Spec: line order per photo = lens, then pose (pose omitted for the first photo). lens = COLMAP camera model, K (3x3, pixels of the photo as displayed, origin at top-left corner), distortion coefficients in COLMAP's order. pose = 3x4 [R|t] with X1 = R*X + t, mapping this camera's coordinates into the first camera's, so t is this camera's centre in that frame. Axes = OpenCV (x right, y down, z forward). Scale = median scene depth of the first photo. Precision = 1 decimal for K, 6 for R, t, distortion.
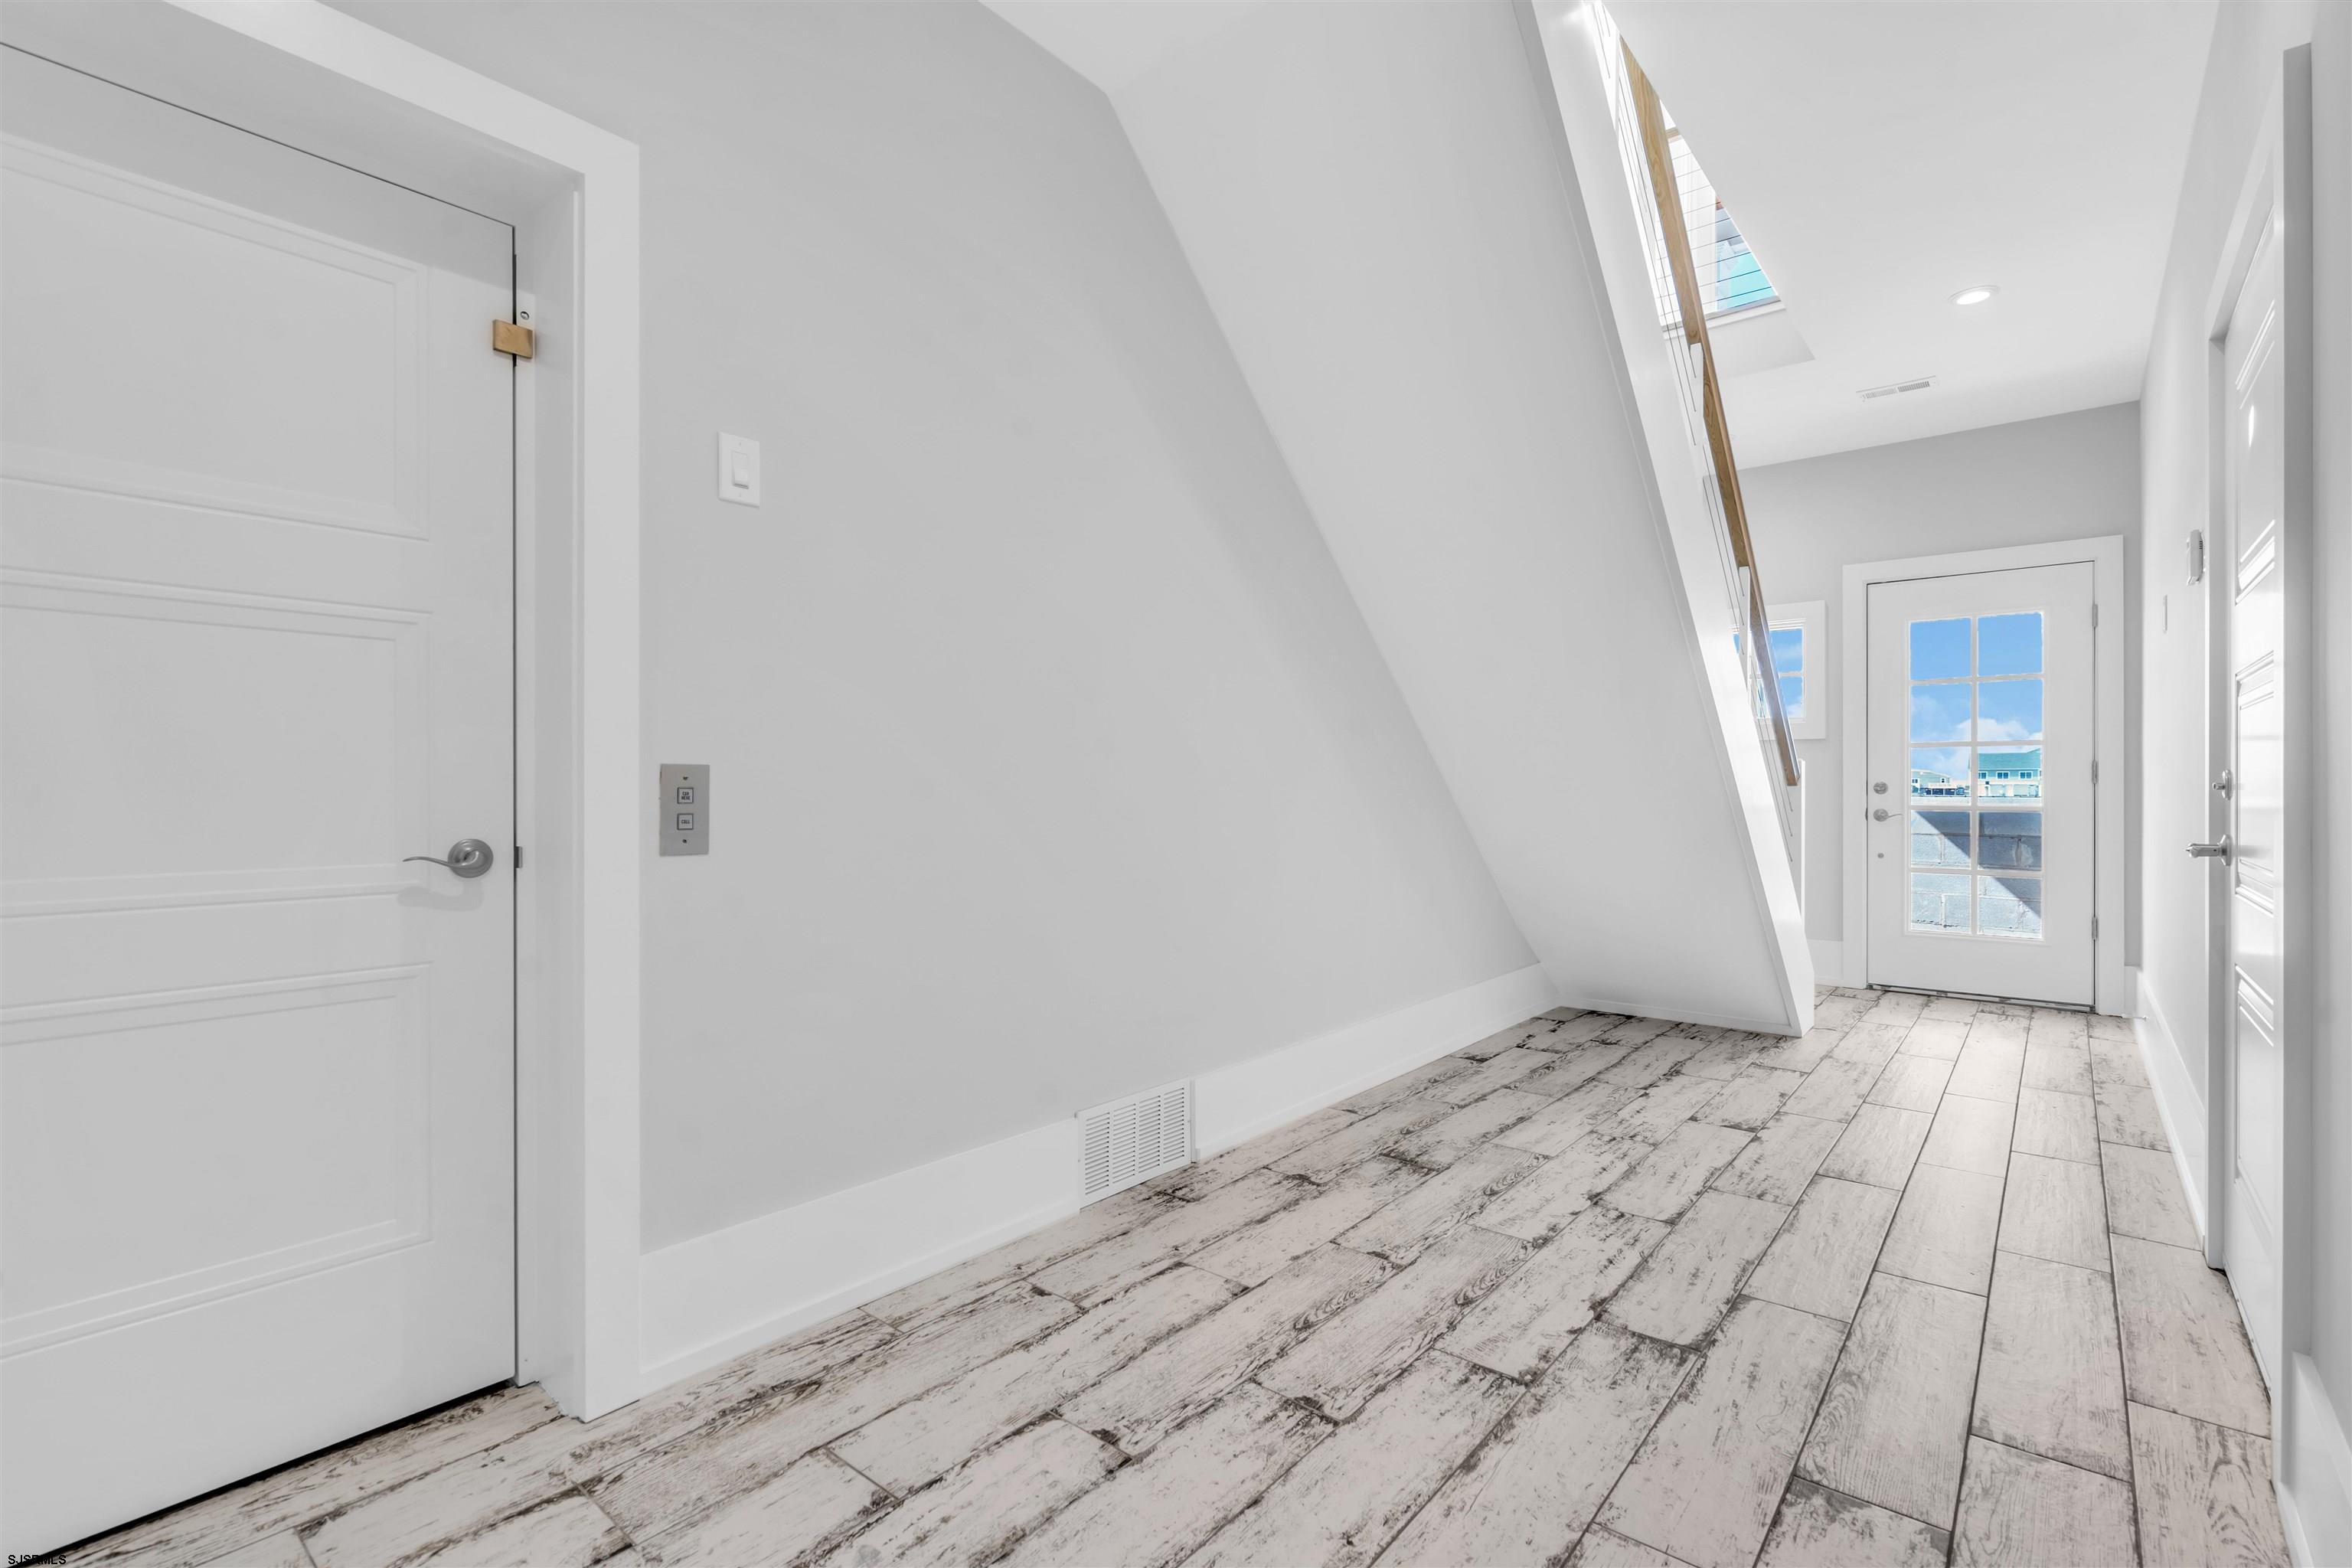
lens RADIAL K [[1054.3, 0, 1176.0], [0, 1054.3, 784.0], [0, 0, 1]] dist [-0.002532, -0.000363]
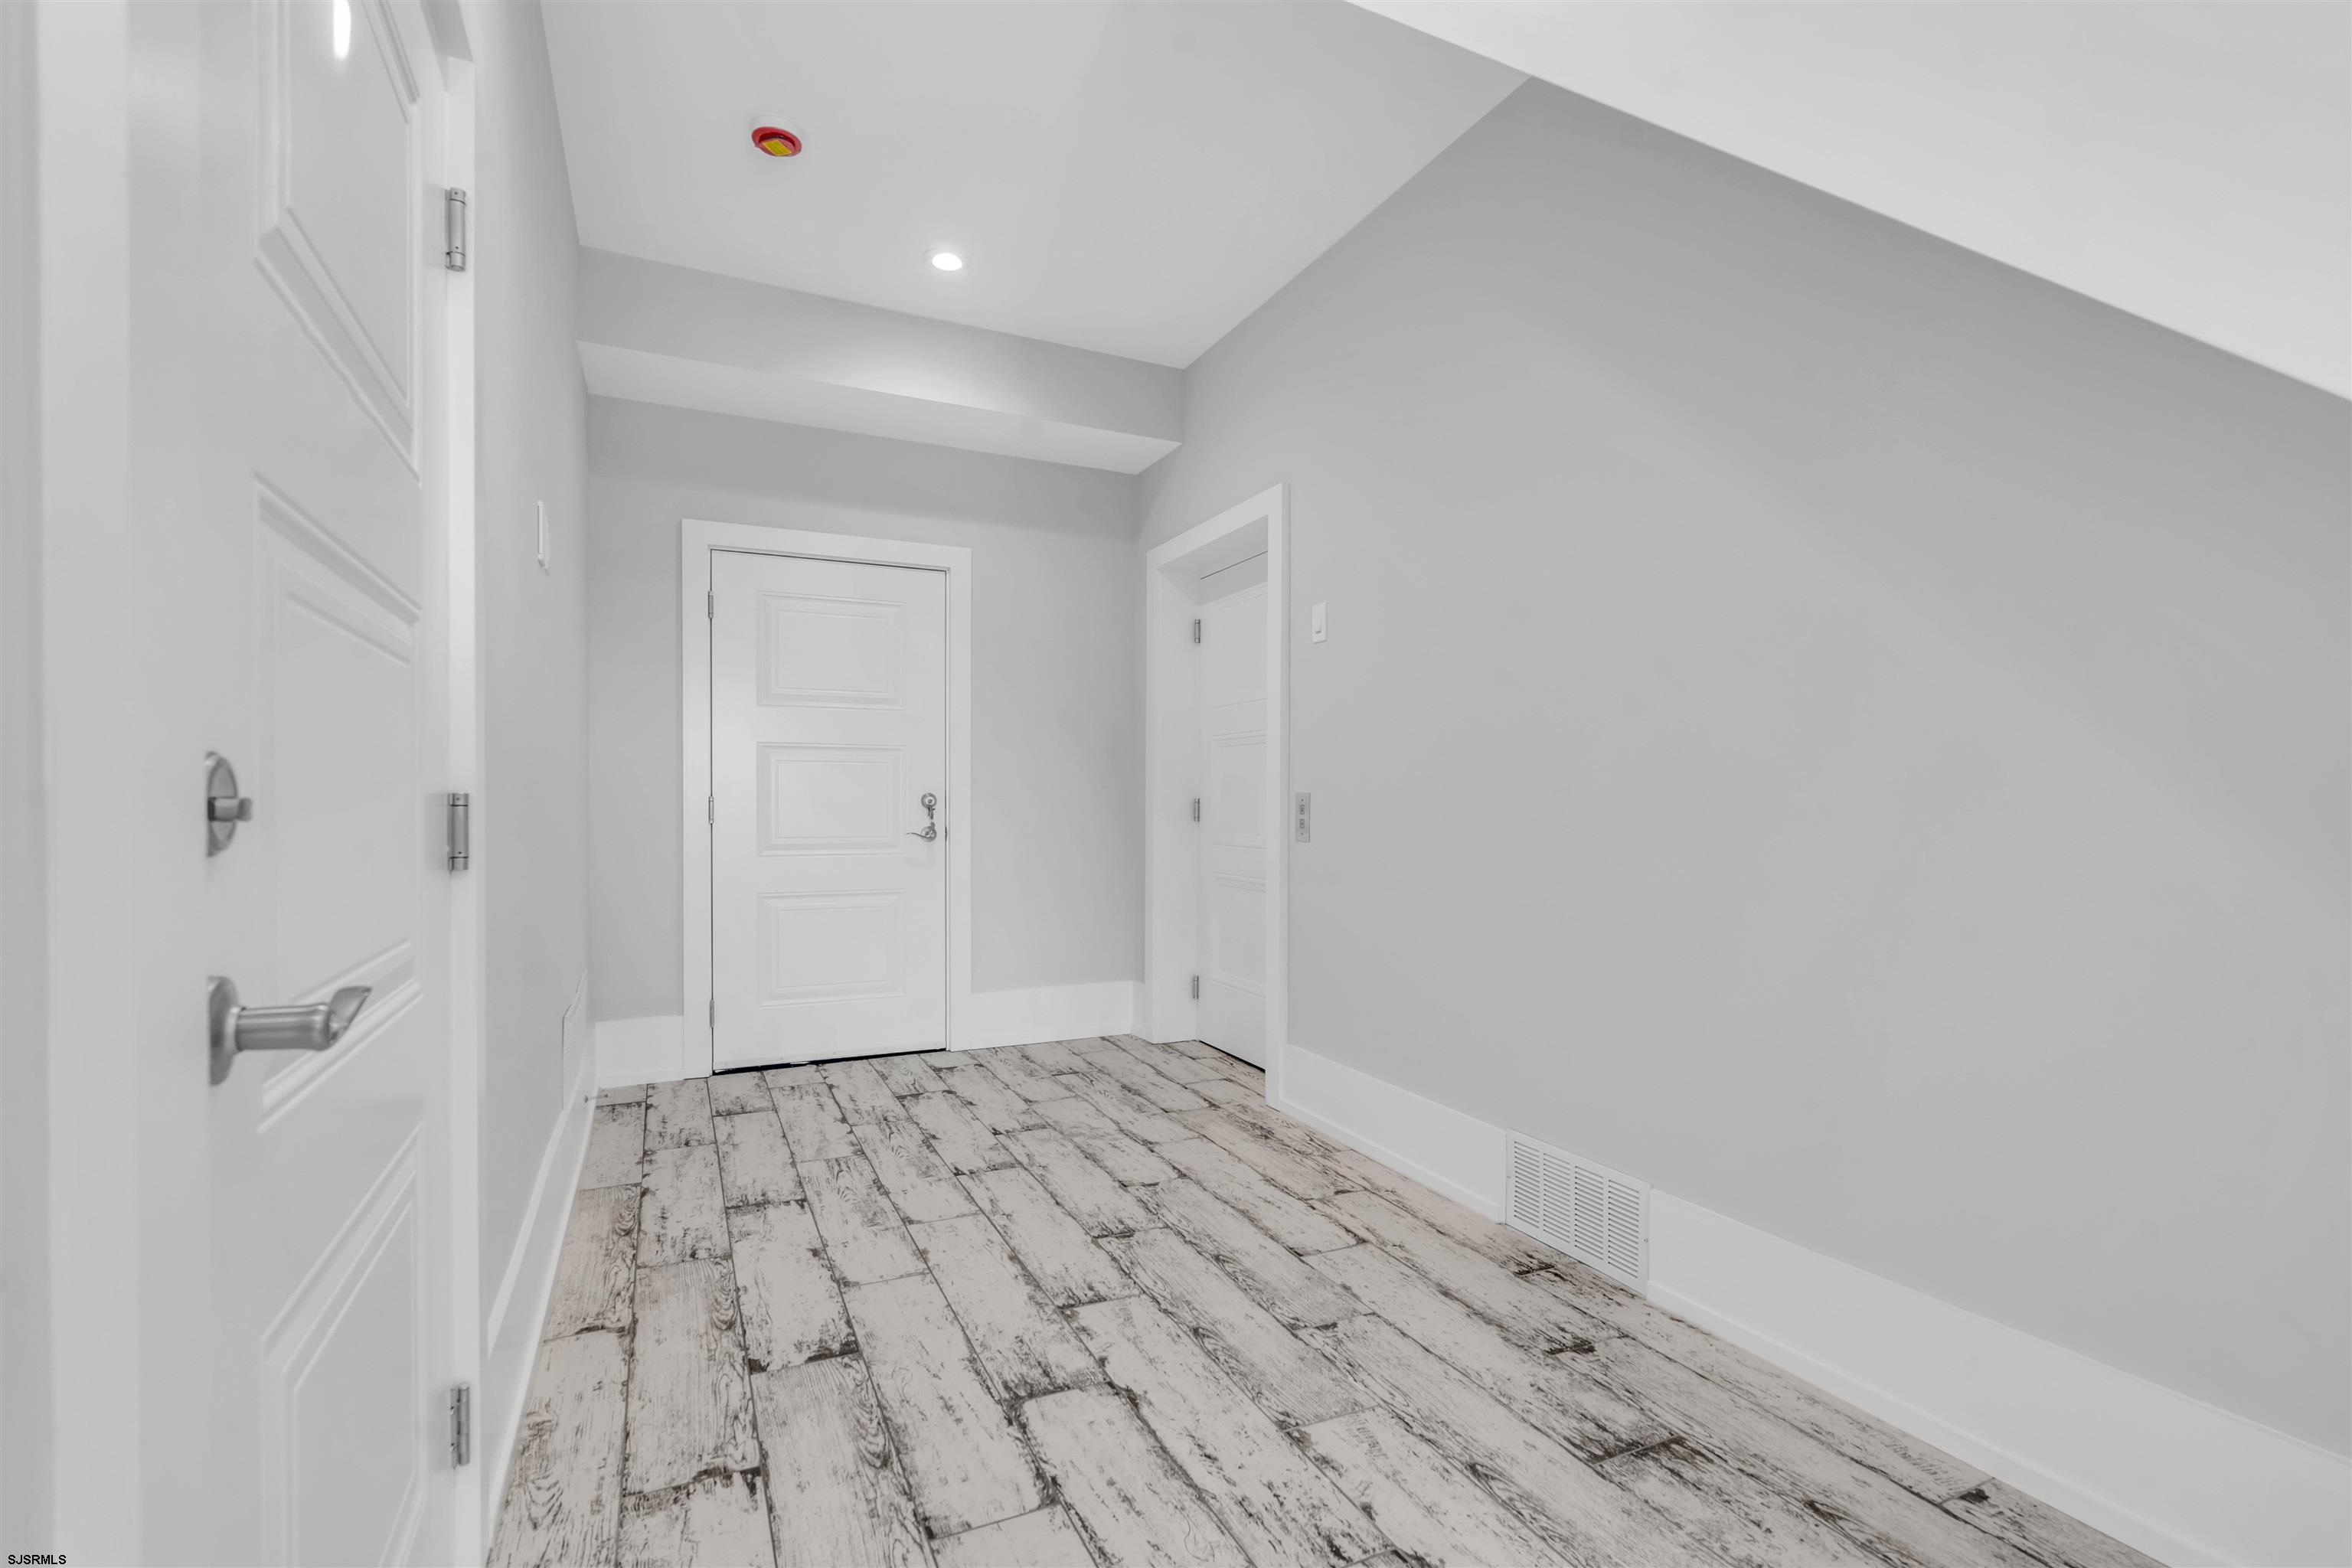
lens RADIAL K [[1063.9, 0, 1184.0], [0, 1063.9, 792.4], [0, 0, 1]] dist [0.000208, 0.000410]
pose [[-0.405789, -0.009798, -0.913914, 1.268300], [0.002969, 0.999923, -0.012038, 0.002929], [0.913962, -0.007599, -0.405729, 1.487073]]
